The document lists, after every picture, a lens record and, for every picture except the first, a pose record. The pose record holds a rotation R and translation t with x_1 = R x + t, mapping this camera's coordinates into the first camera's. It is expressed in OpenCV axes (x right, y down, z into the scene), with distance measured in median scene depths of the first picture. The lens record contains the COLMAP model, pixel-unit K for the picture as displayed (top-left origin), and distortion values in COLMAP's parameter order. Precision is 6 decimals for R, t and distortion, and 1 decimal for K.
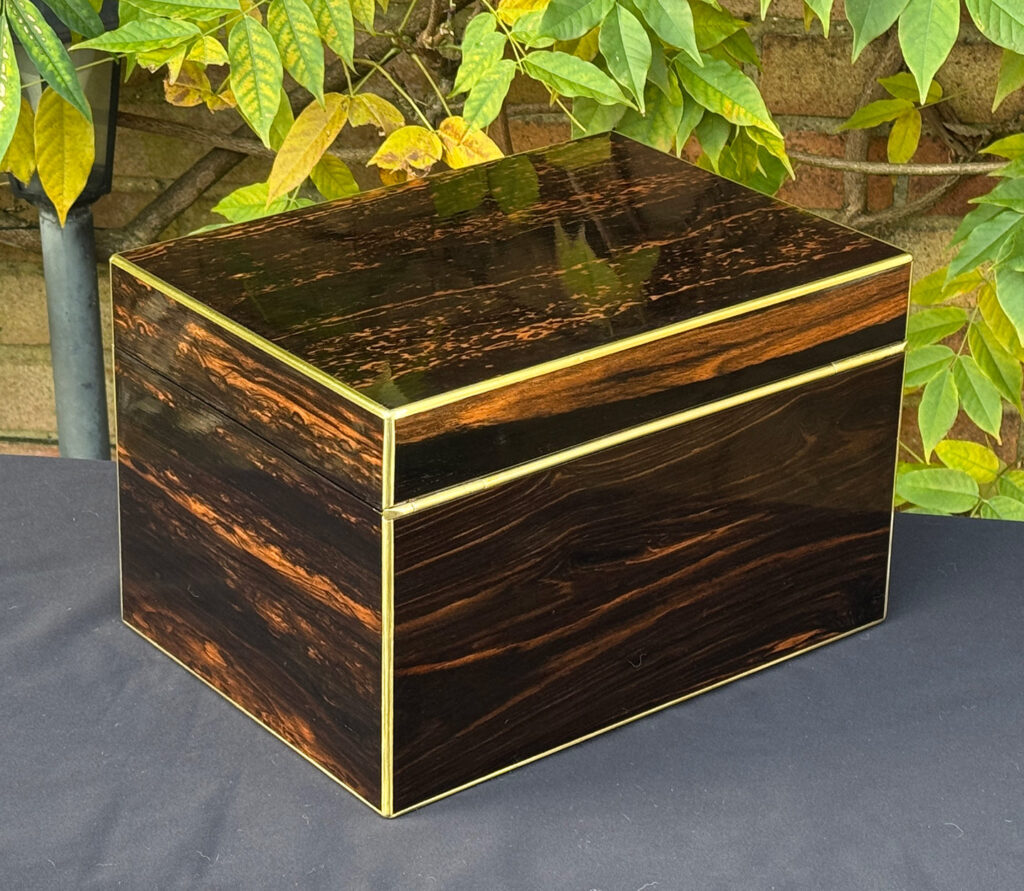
lens RADIAL K [[3164.2, 0, 468.3], [0, 3164.2, 340.0], [0, 0, 1]] dist [0.292584, 0.000000]
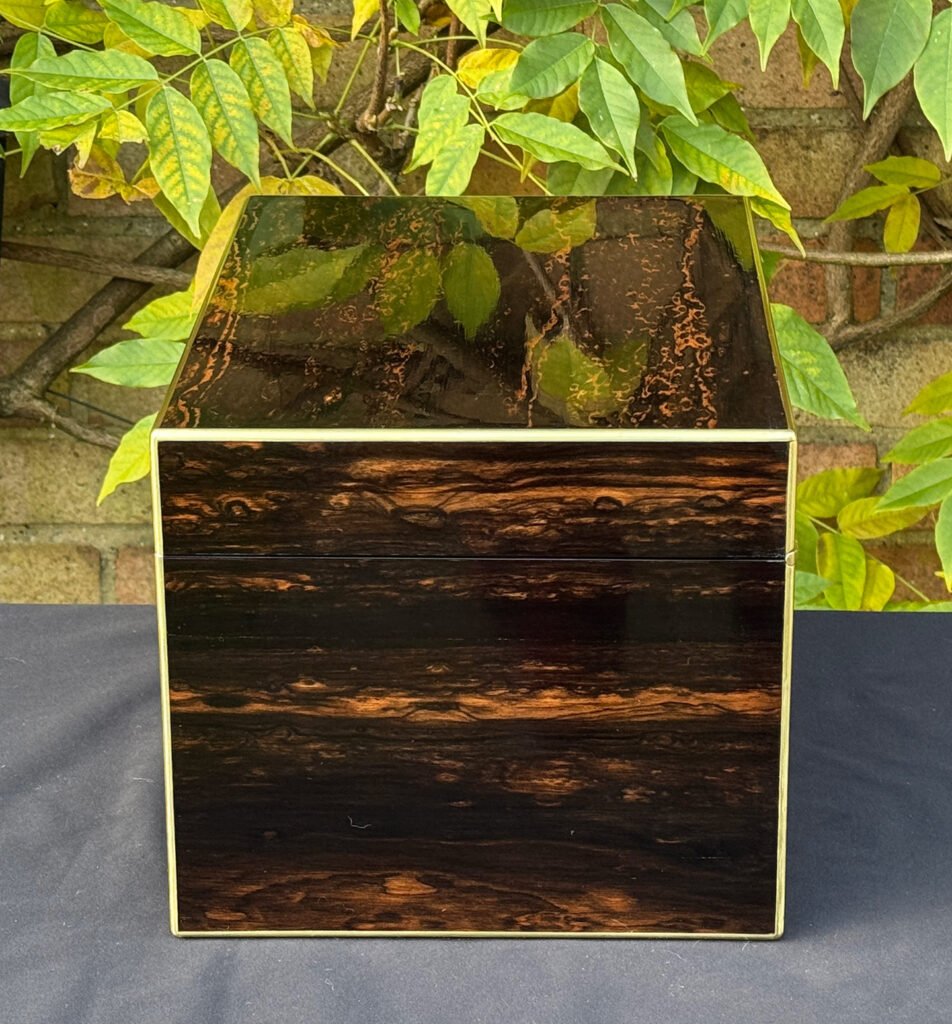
lens RADIAL K [[3181.4, 0, 518.3], [0, 3181.4, 450.9], [0, 0, 1]] dist [0.238098, 0.000000]
pose [[0.995656, -0.044171, 0.081968, -0.049795], [0.049244, 0.996927, -0.060930, 0.052634], [-0.079025, 0.064702, 0.994771, 0.140484]]
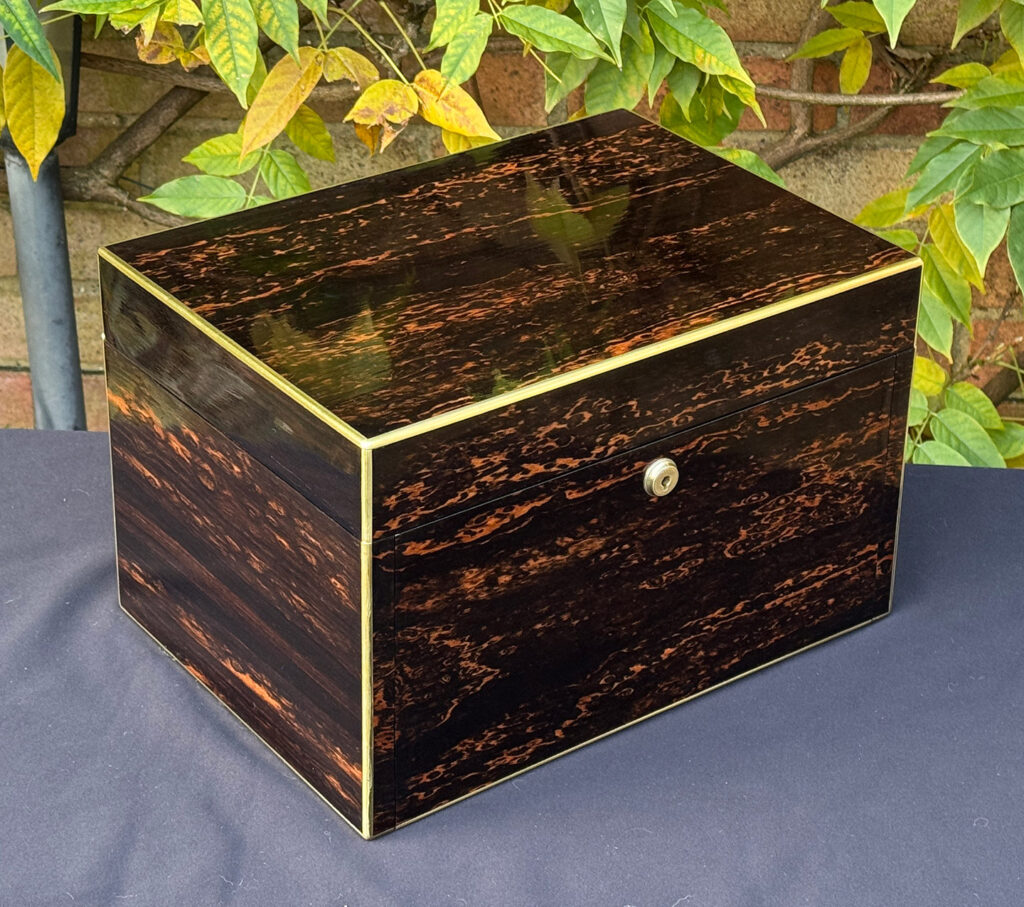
lens RADIAL K [[2752.5, 0, 504.1], [0, 2752.5, 325.0], [0, 0, 1]] dist [0.246794, 0.000000]
pose [[0.997749, -0.027672, 0.061087, -0.036518], [0.023299, 0.997192, 0.071173, -0.051717], [-0.062885, -0.069590, 0.995592, 0.123461]]
